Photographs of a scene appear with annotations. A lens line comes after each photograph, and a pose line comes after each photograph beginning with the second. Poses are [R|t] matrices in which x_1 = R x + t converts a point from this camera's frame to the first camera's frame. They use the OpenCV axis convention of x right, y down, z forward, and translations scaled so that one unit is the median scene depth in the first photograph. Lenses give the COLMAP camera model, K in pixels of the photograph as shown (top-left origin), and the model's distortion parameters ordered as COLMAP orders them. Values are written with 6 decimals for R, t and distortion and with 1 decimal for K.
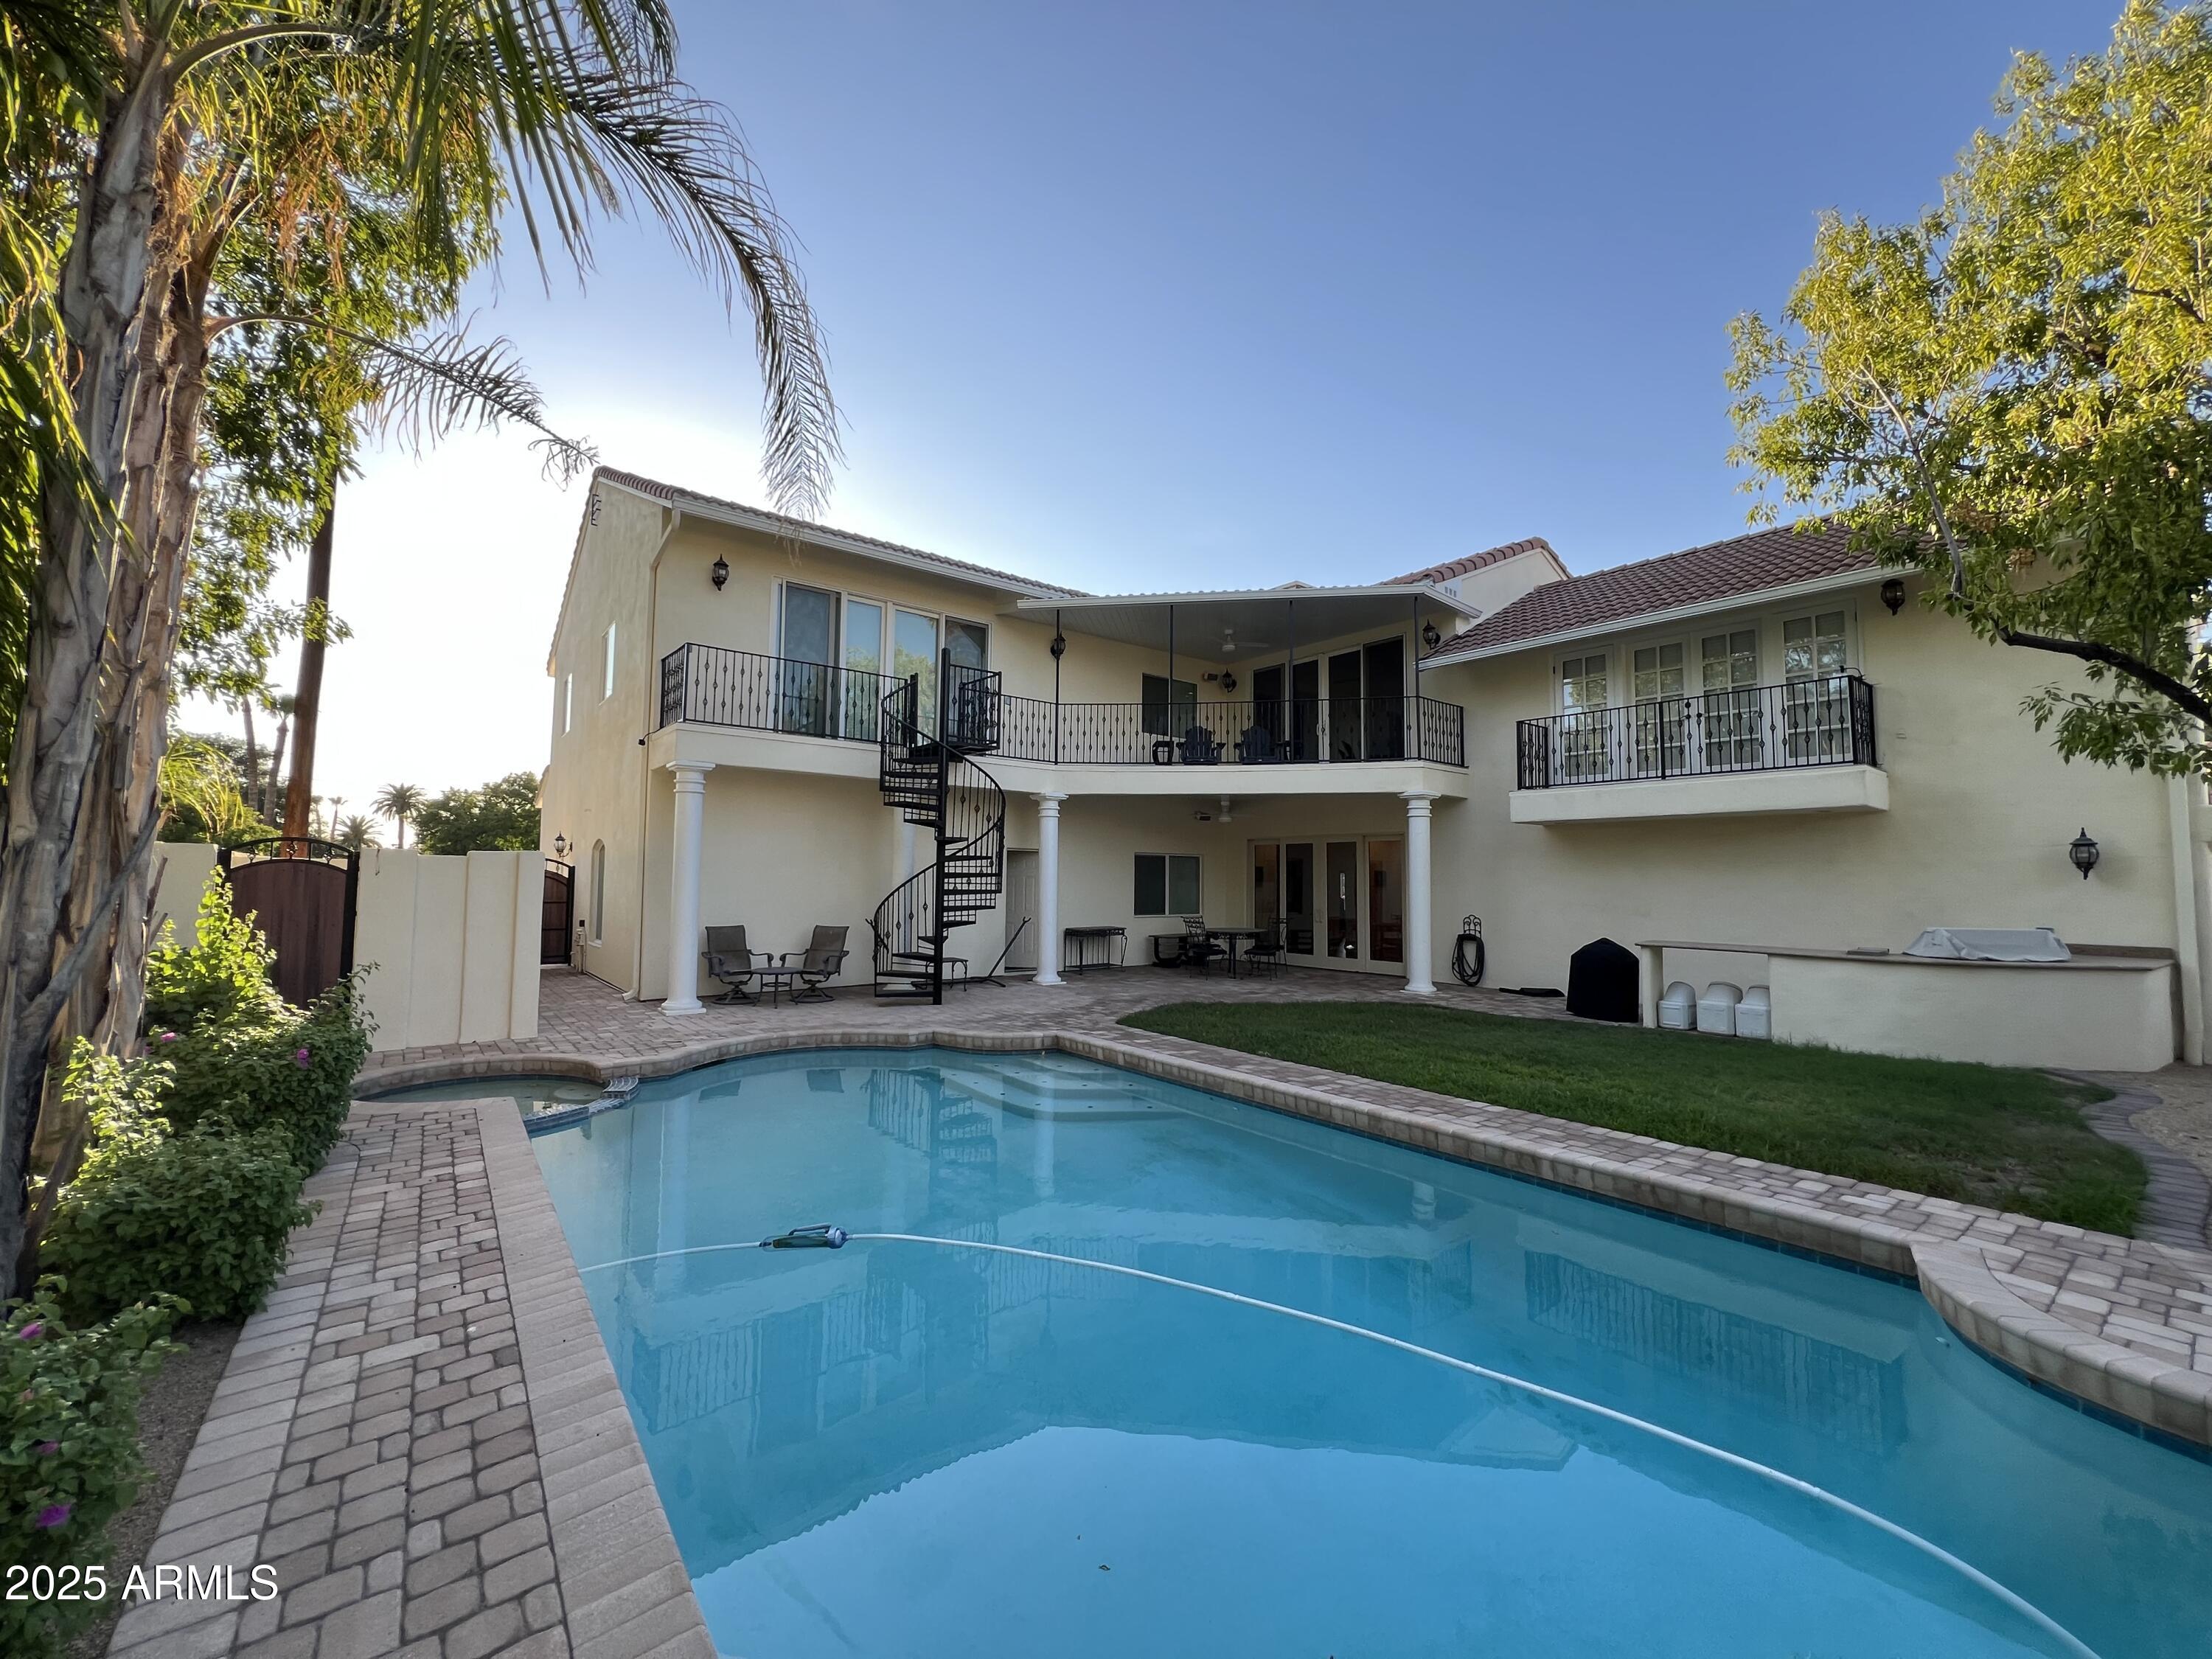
lens RADIAL K [[889.4, 0, 1104.0], [0, 889.4, 824.8], [0, 0, 1]] dist [-0.005835, 0.001587]
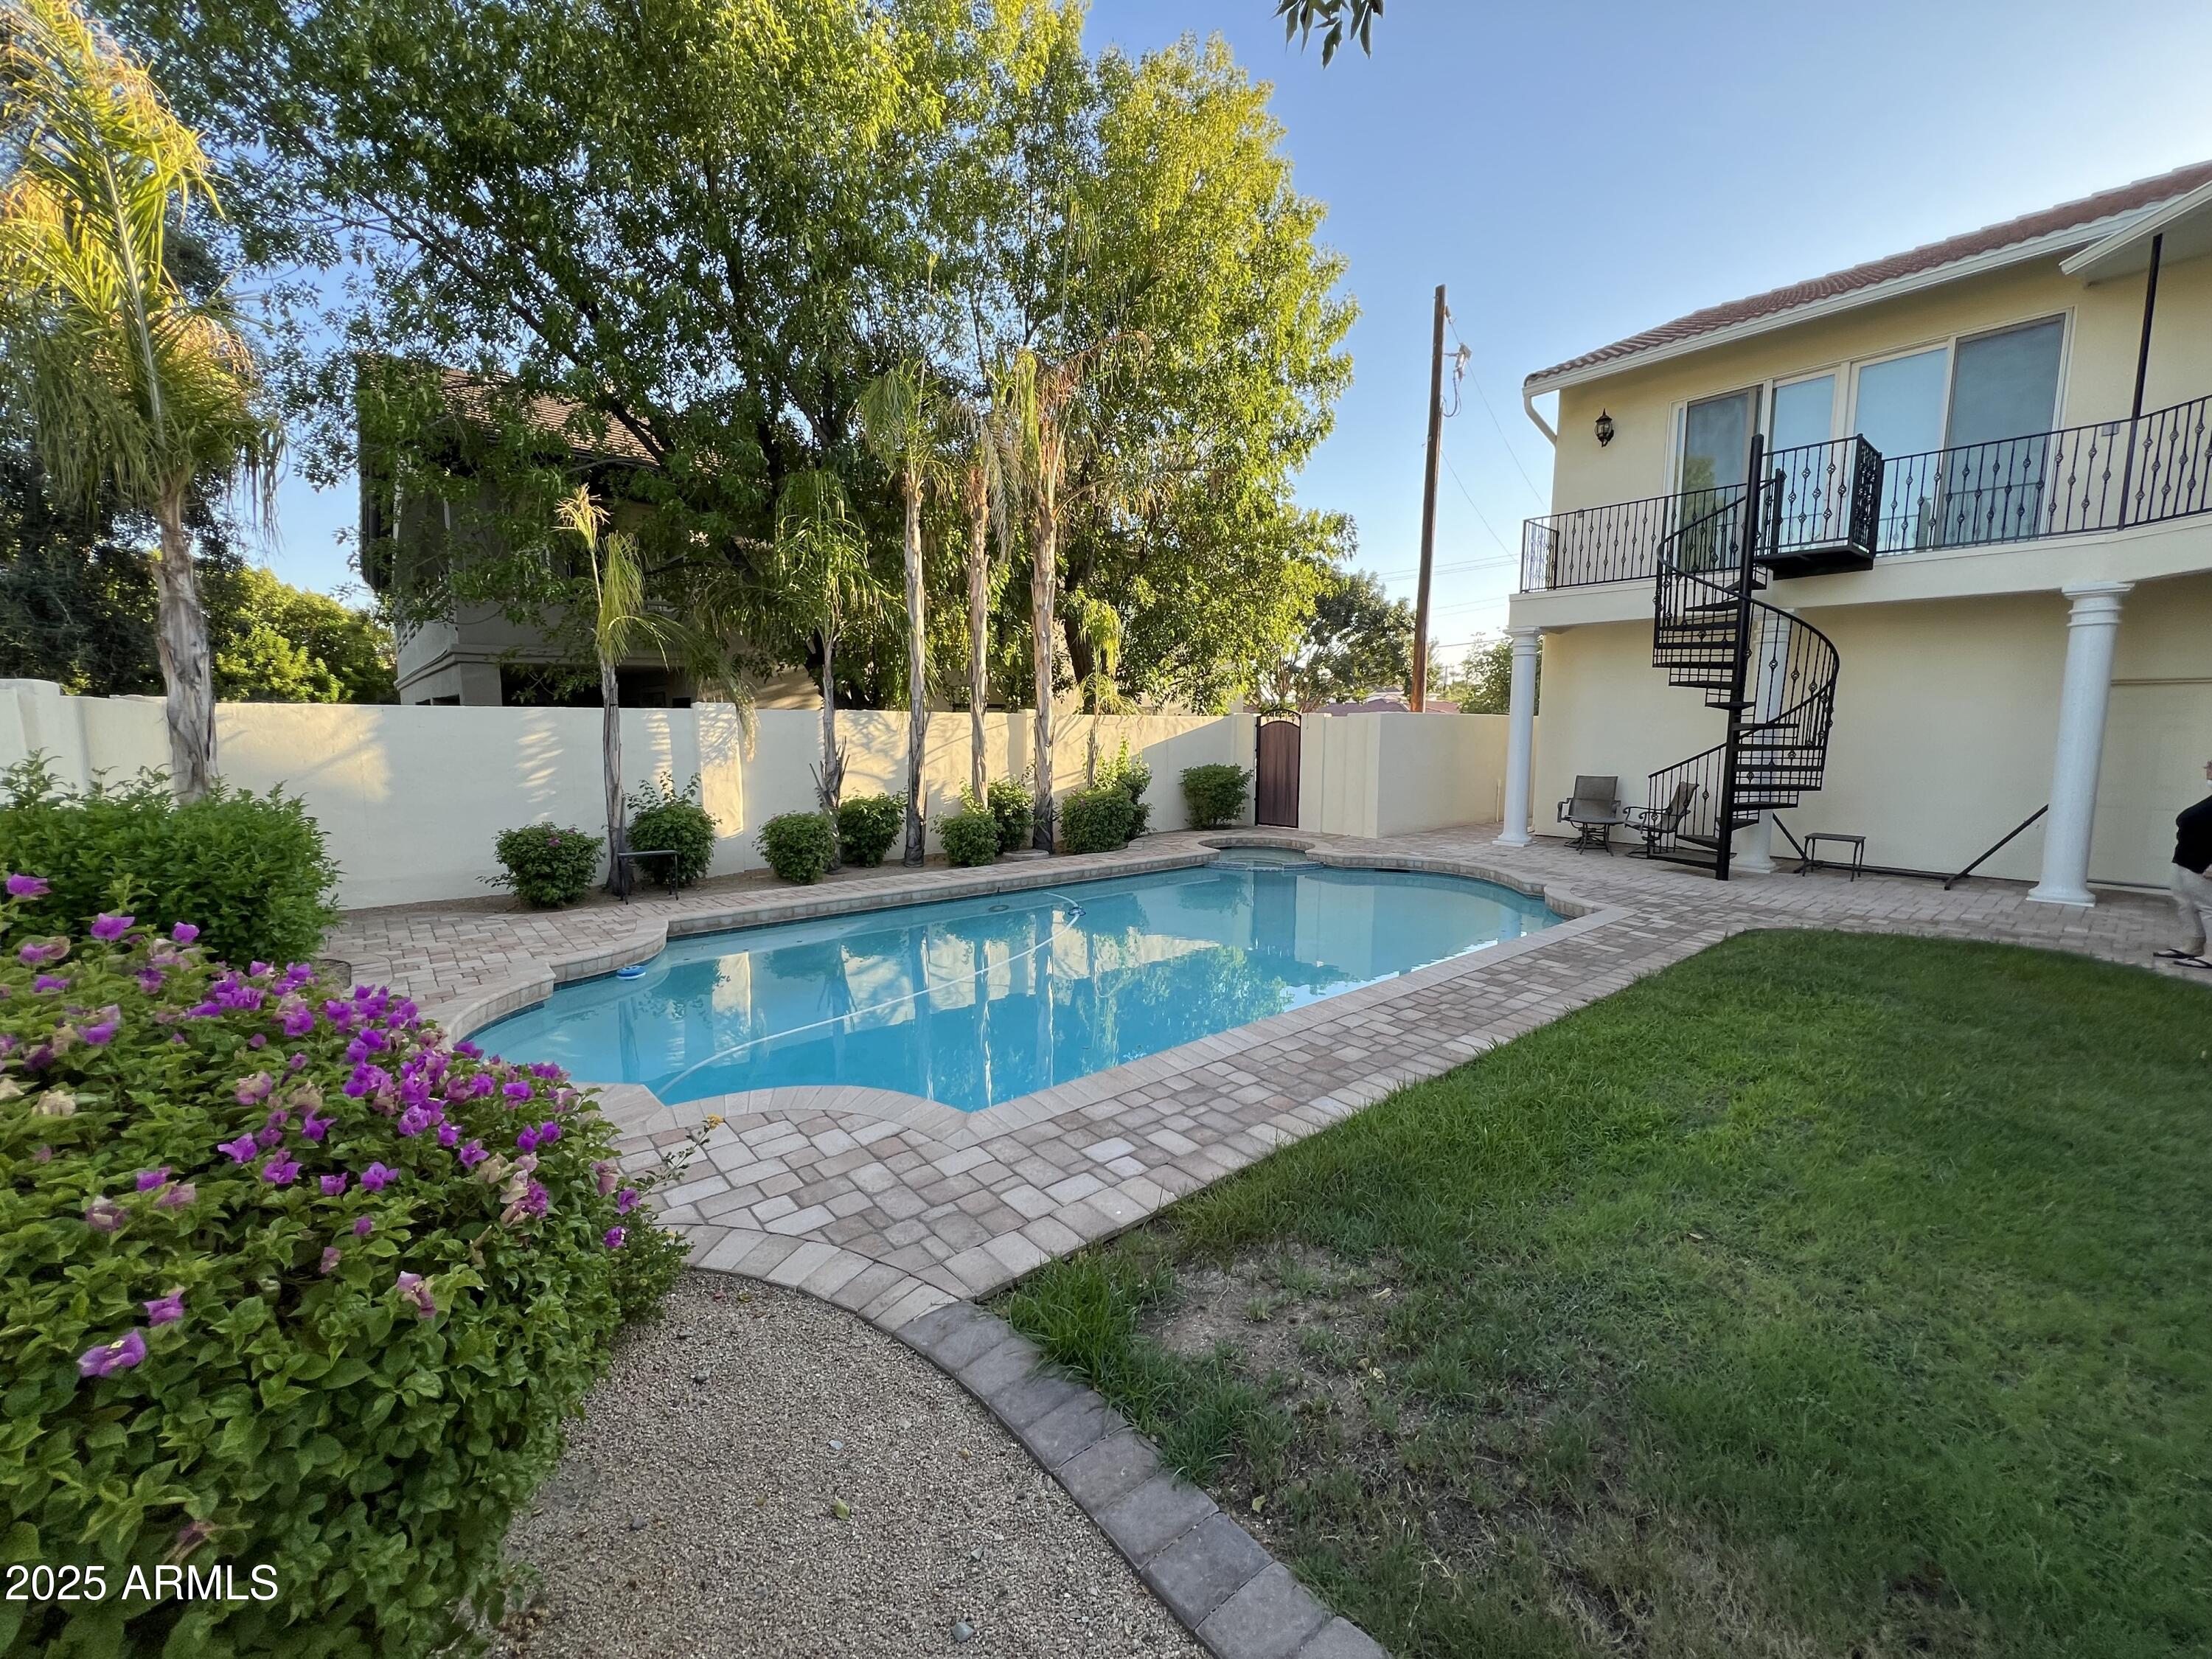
lens RADIAL K [[889.1, 0, 1103.8], [0, 889.1, 825.0], [0, 0, 1]] dist [-0.003526, 0.001107]
pose [[0.034422, 0.101856, -0.994203, 0.668529], [0.060176, 0.992777, 0.103793, 0.028574], [0.997594, -0.063399, 0.028044, 0.416032]]
